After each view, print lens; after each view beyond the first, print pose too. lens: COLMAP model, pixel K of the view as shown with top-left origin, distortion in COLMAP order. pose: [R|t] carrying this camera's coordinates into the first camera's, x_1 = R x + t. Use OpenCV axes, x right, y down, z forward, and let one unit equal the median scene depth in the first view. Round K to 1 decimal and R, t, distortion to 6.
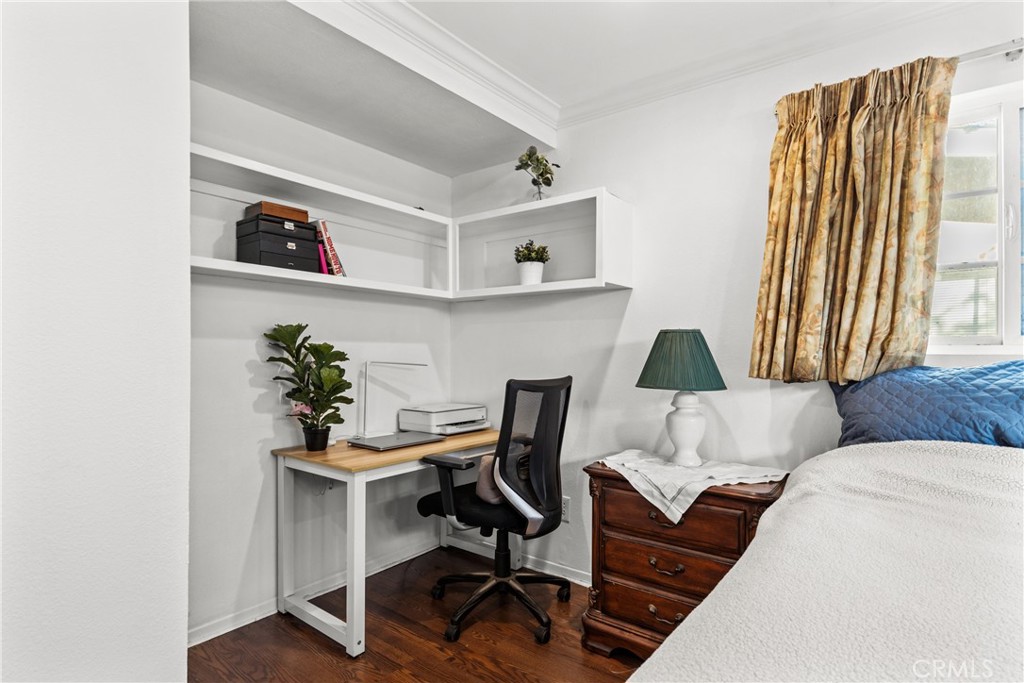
lens RADIAL K [[520.4, 0, 512.1], [0, 520.4, 348.3], [0, 0, 1]] dist [0.002238, -0.000994]
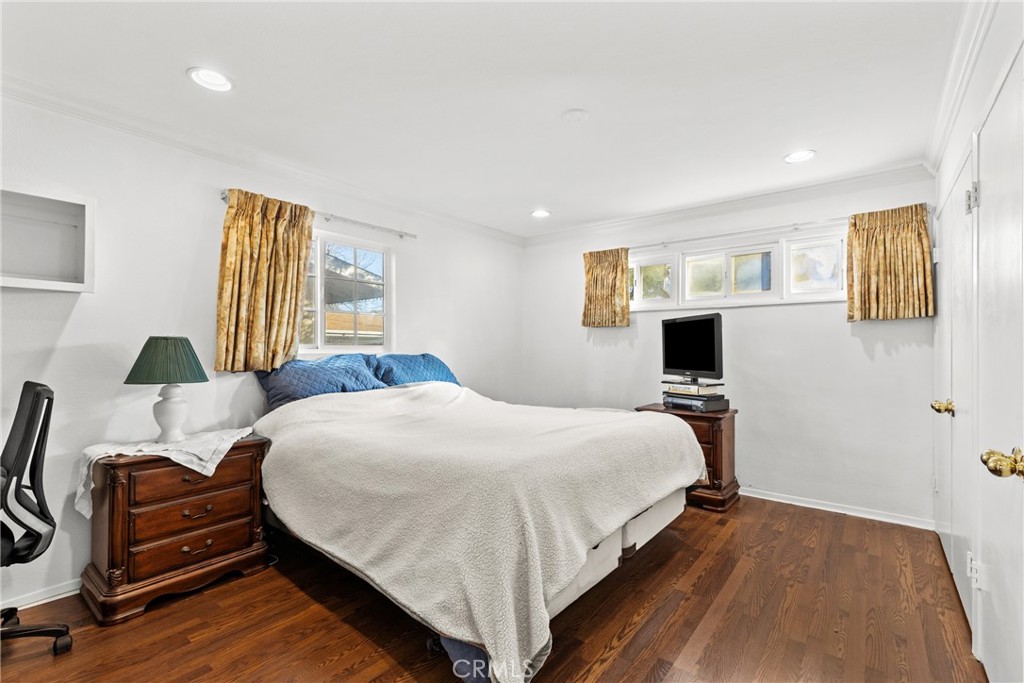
lens RADIAL K [[459.9, 0, 511.5], [0, 459.9, 340.1], [0, 0, 1]] dist [0.003328, -0.001249]
pose [[0.009966, 0.012840, 0.999868, -0.889046], [-0.012792, 0.999837, -0.012712, -0.026176], [-0.999869, -0.012664, 0.010129, 0.167049]]
